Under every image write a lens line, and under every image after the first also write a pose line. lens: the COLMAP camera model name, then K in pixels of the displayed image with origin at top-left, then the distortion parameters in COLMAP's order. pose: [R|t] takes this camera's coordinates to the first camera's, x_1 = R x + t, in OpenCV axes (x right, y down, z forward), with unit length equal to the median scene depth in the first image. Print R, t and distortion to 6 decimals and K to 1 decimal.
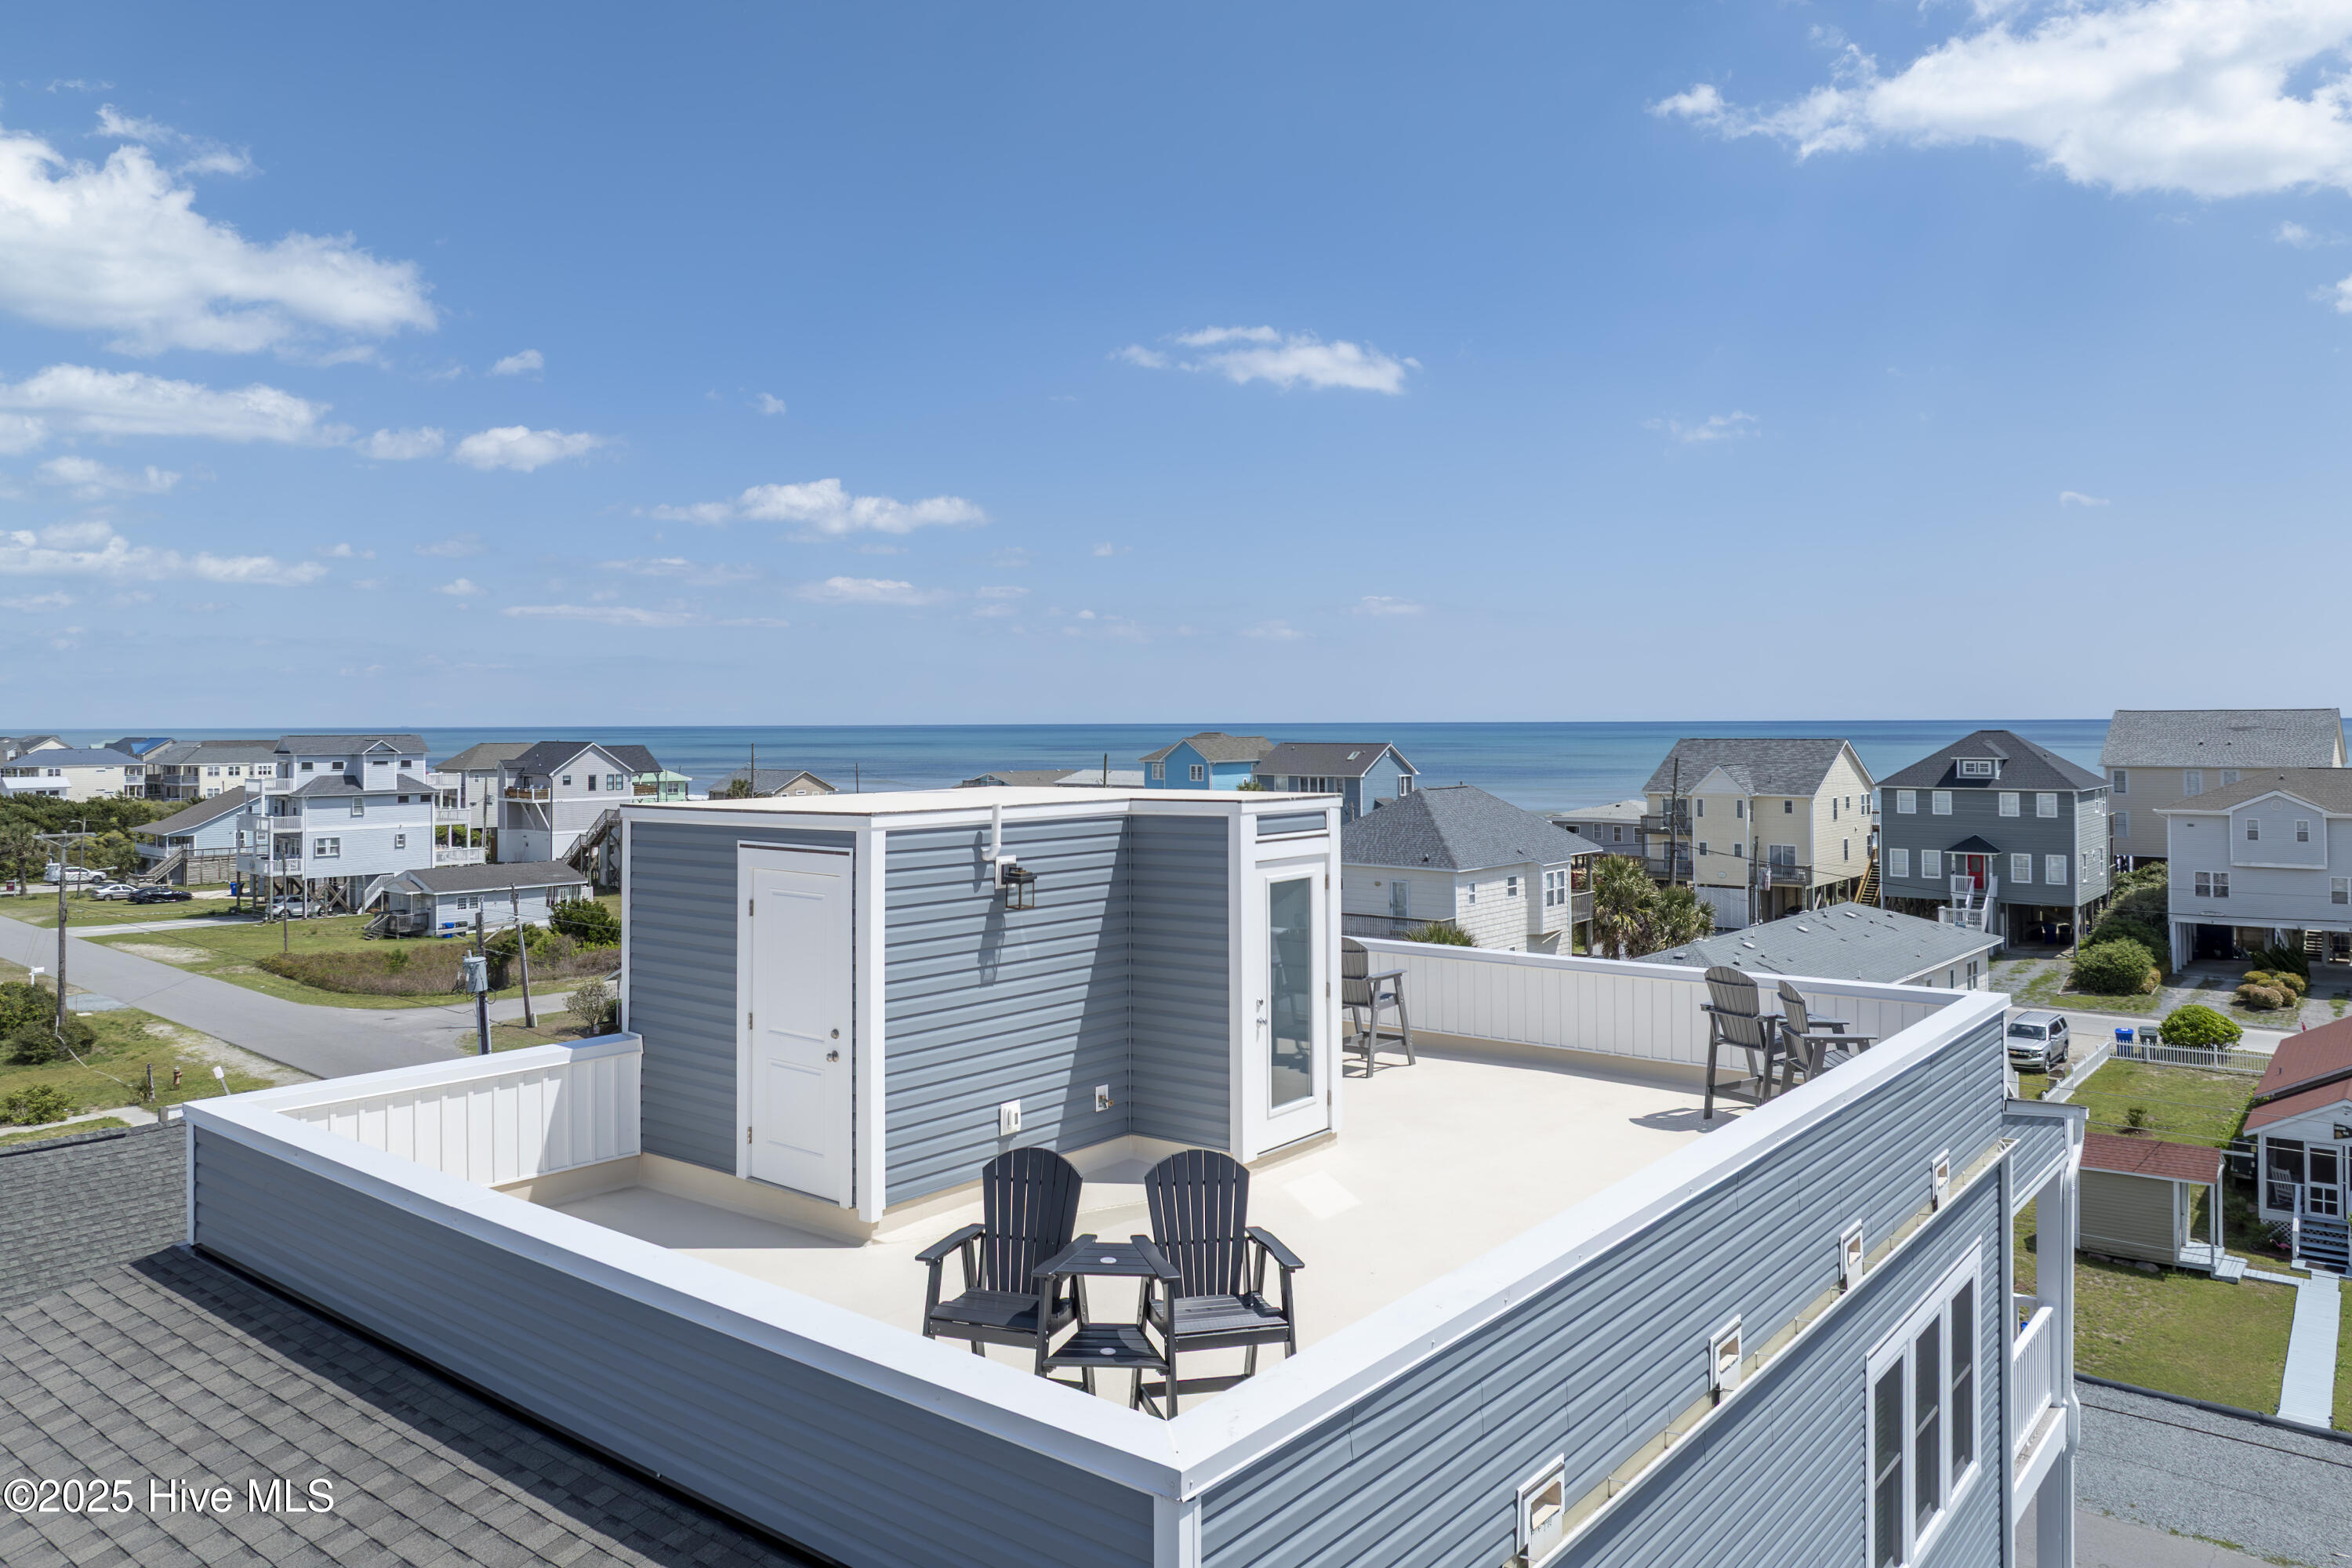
lens RADIAL K [[1667.6, 0, 1182.5], [0, 1667.6, 671.7], [0, 0, 1]] dist [-0.039789, 0.006342]
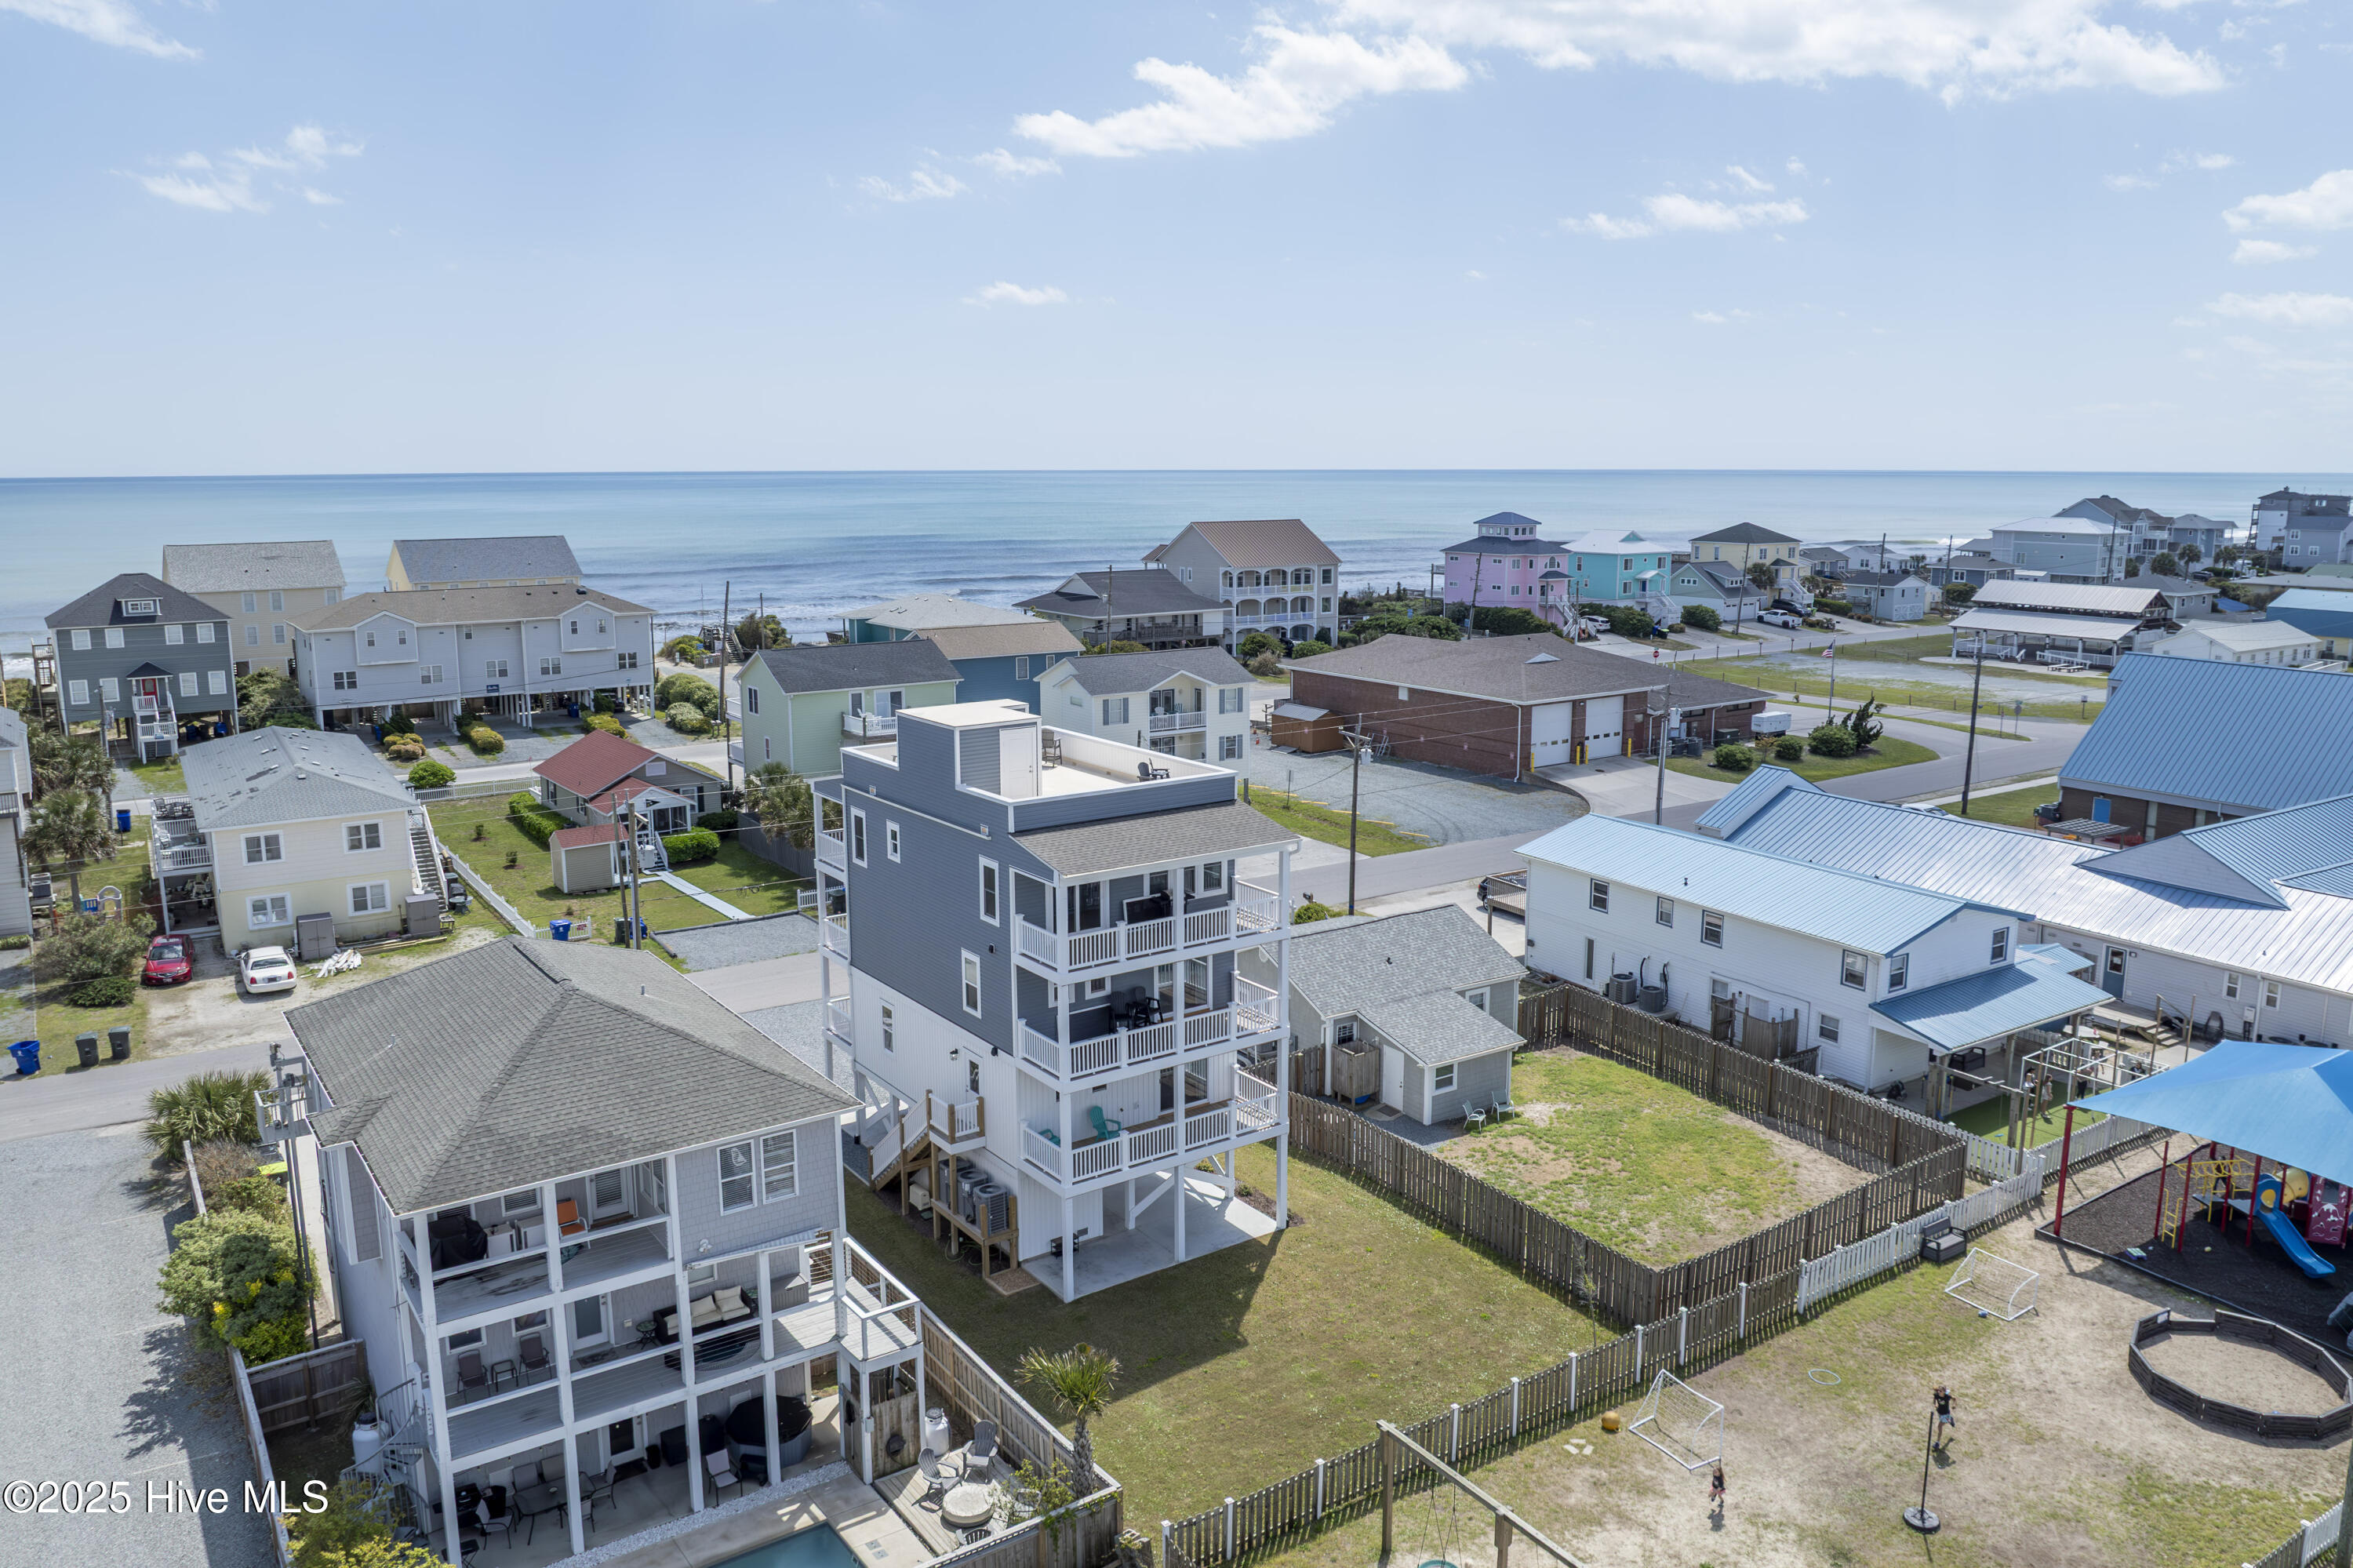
lens RADIAL K [[1667.0, 0, 1182.1], [0, 1667.0, 753.6], [0, 0, 1]] dist [-0.037759, -0.003841]
pose [[0.271715, -0.159885, 0.949003, -0.473433], [-0.027104, 0.984440, 0.173616, -0.065832], [-0.961996, -0.072896, 0.263154, -0.061216]]
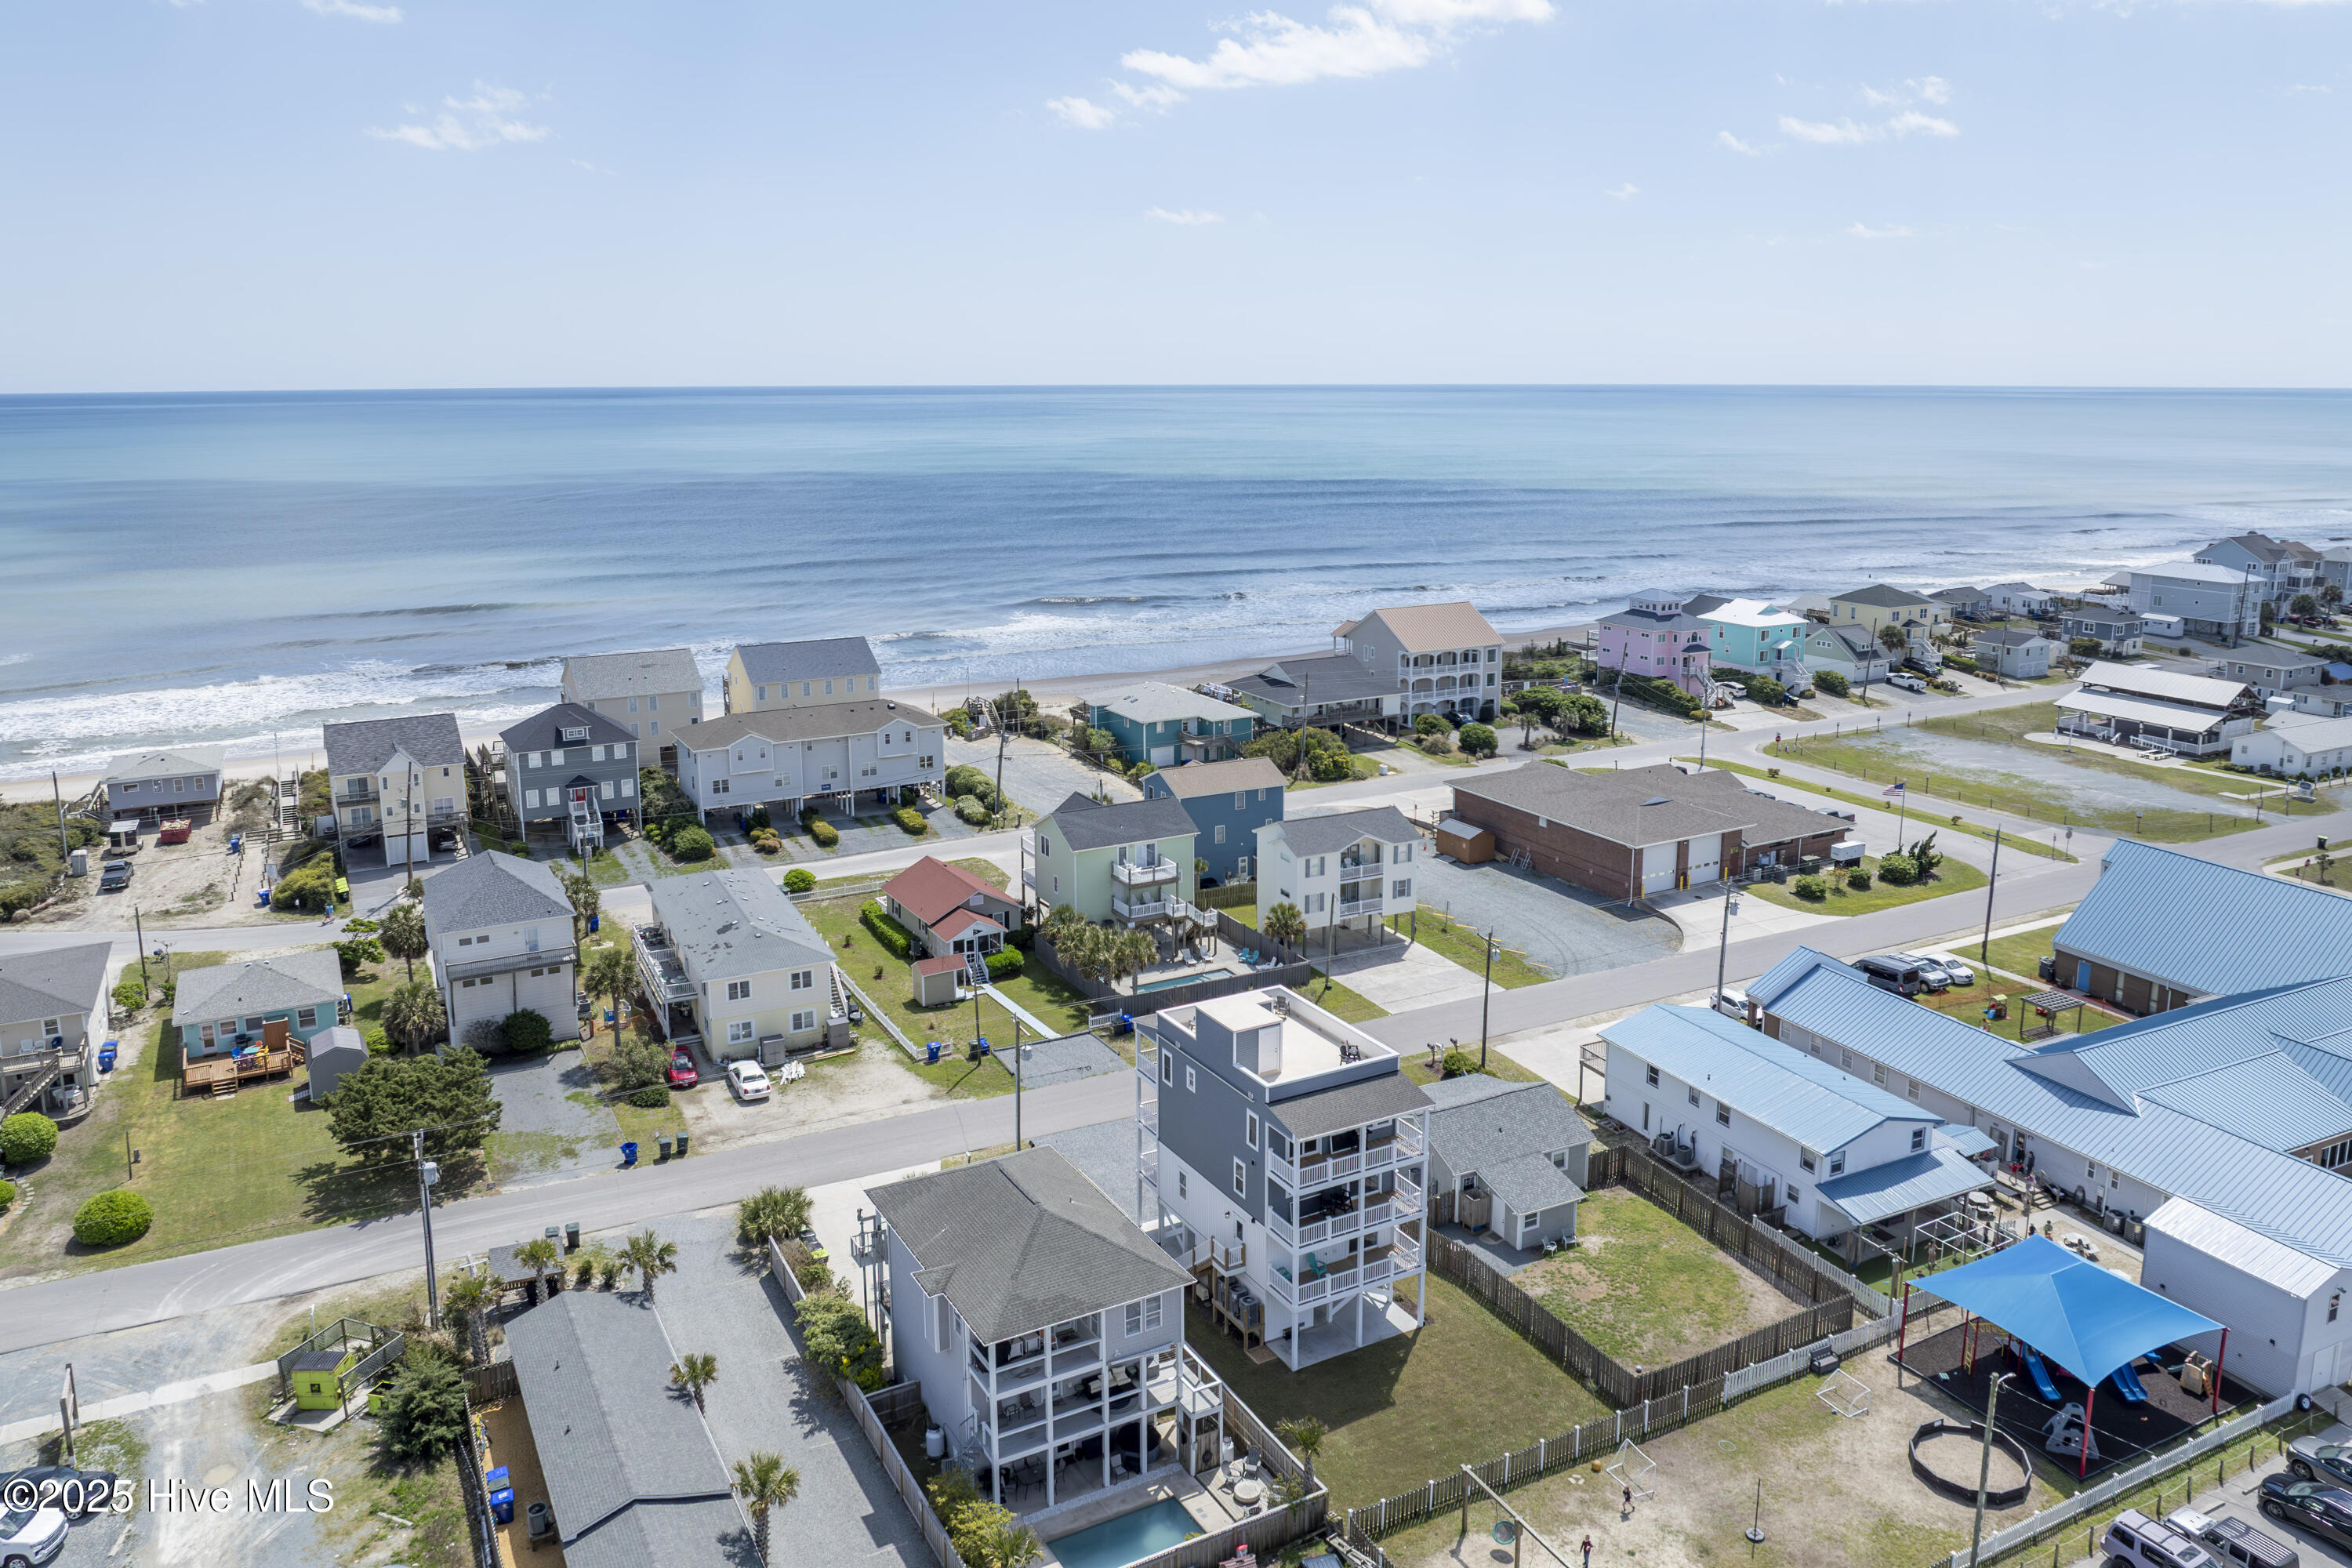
lens RADIAL K [[1668.1, 0, 1178.4], [0, 1668.1, 671.1], [0, 0, 1]] dist [-0.037389, -0.005733]
pose [[0.376974, -0.158492, 0.912563, -0.765103], [-0.024681, 0.983182, 0.180952, -0.308965], [-0.925895, -0.090737, 0.366722, -0.131304]]
